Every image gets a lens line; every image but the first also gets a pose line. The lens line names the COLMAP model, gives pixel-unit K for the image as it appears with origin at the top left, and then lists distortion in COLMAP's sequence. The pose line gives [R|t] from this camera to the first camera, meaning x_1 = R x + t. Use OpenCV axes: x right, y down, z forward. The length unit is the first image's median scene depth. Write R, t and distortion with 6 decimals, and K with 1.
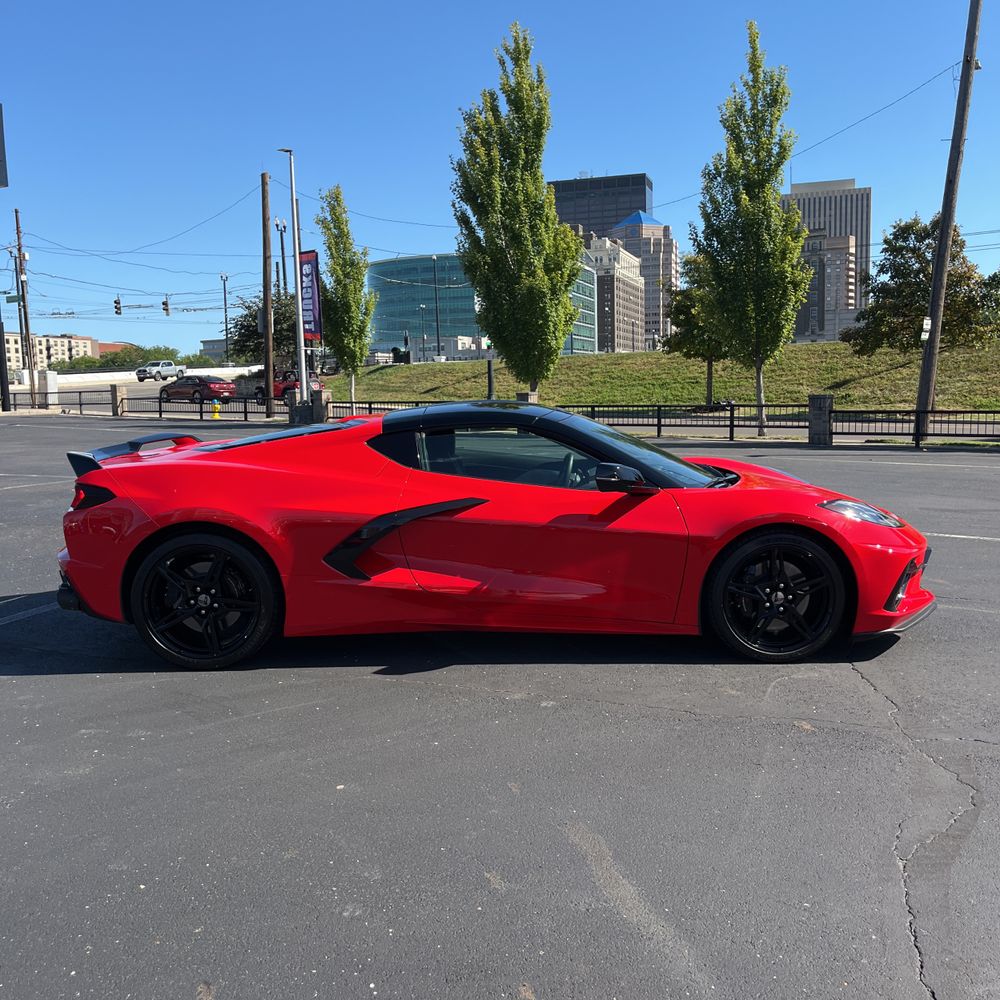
lens RADIAL K [[1075.0, 0, 499.1], [0, 1075.0, 495.2], [0, 0, 1]] dist [0.086248, -0.130267]
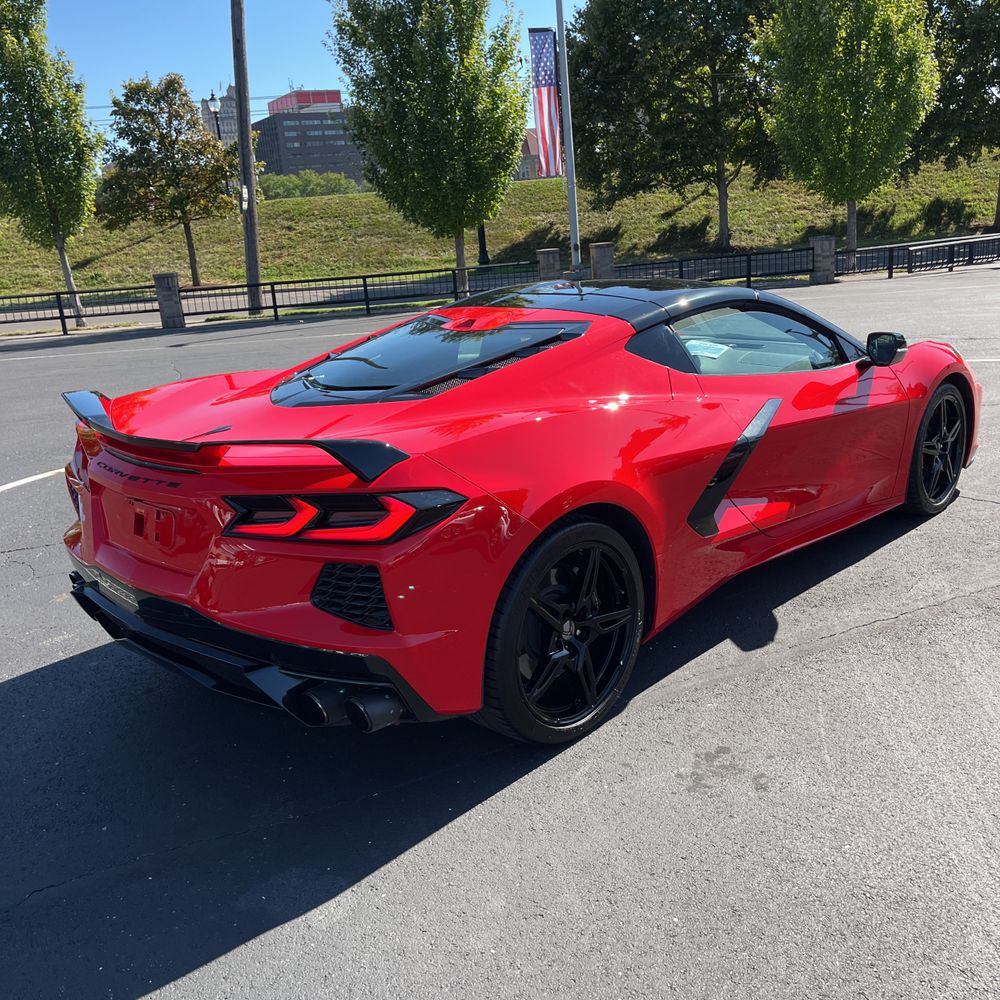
lens RADIAL K [[1075.0, 0, 499.1], [0, 1075.0, 495.2], [0, 0, 1]] dist [0.086248, -0.130267]
pose [[0.653226, -0.220650, 0.724299, -0.215896], [0.140619, 0.975308, 0.170296, -0.025738], [-0.743991, -0.009391, 0.668124, 0.172065]]
